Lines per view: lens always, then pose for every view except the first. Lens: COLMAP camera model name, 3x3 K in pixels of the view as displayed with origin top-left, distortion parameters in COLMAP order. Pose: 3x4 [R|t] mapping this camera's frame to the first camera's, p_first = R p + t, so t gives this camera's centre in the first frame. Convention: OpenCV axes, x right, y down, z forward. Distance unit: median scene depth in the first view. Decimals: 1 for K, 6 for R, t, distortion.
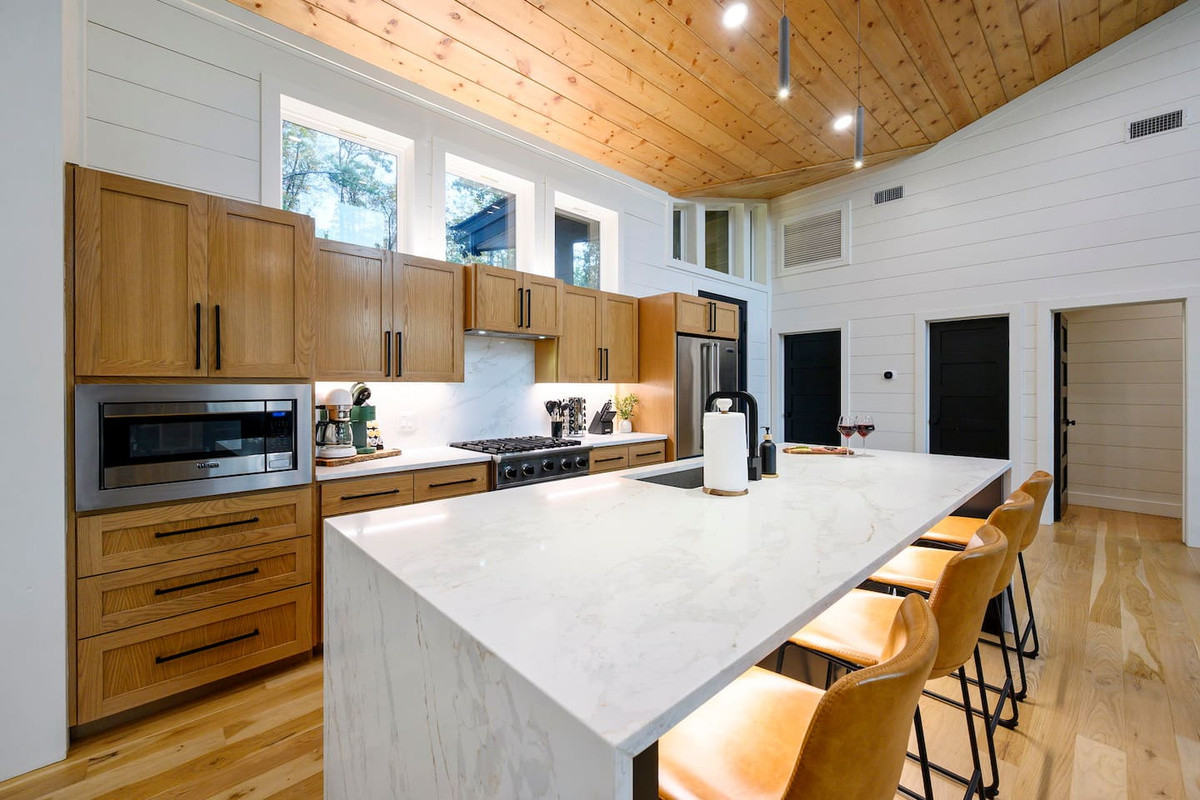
lens RADIAL K [[485.2, 0, 607.3], [0, 485.2, 388.7], [0, 0, 1]] dist [-0.001916, -0.000041]
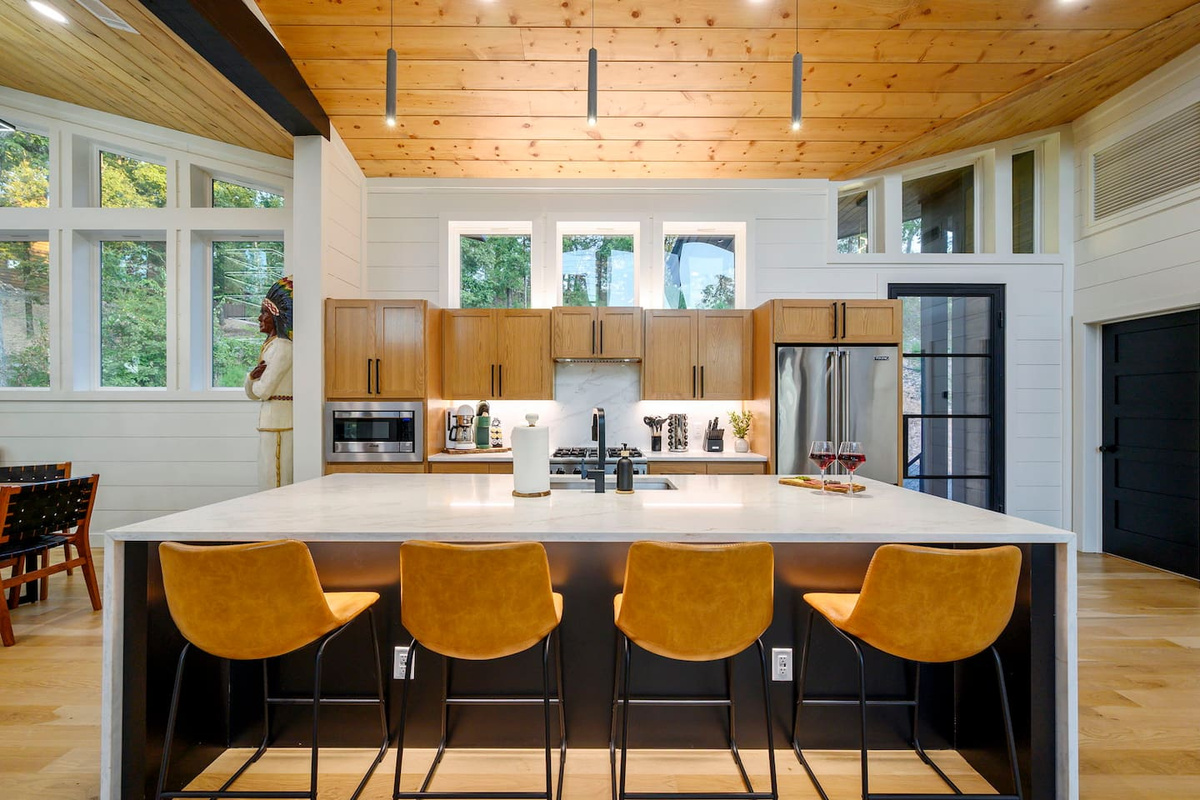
lens RADIAL K [[485.2, 0, 598.1], [0, 485.2, 404.0], [0, 0, 1]] dist [-0.001916, -0.000041]
pose [[0.722039, 0.001405, -0.691850, 0.545922], [-0.004800, 0.999984, -0.002978, 0.000569], [0.691835, 0.005471, 0.722035, 0.127564]]
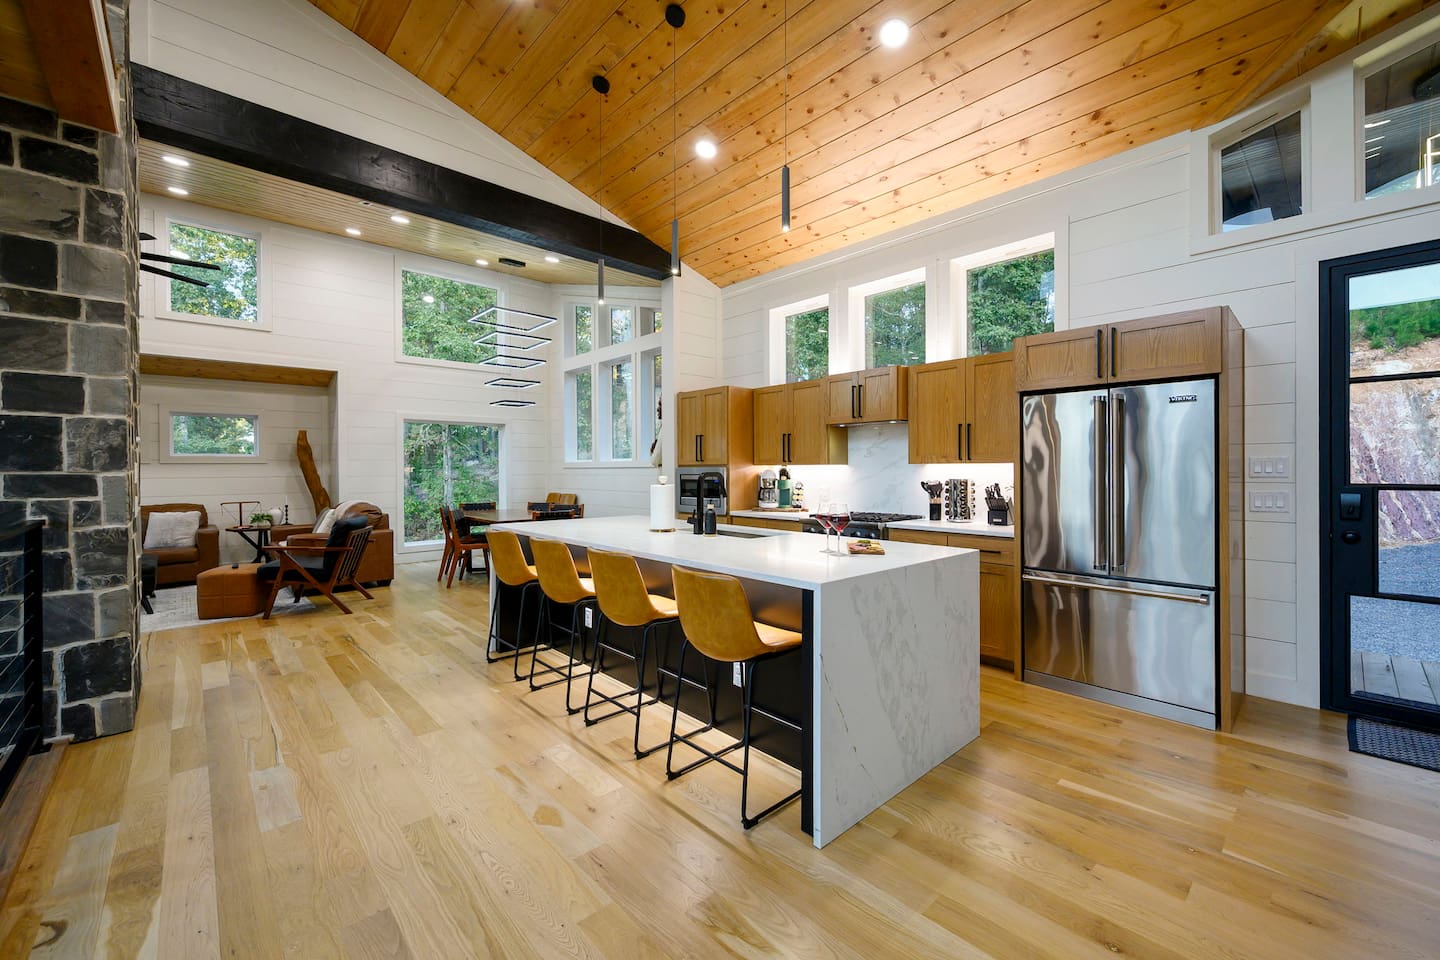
lens RADIAL K [[582.3, 0, 708.7], [0, 582.3, 472.2], [0, 0, 1]] dist [-0.001916, -0.000041]
pose [[-0.035499, 0.005686, -0.999354, 1.068218], [-0.000893, 0.999983, 0.005721, -0.000896], [0.999369, 0.001096, -0.035493, 0.581278]]
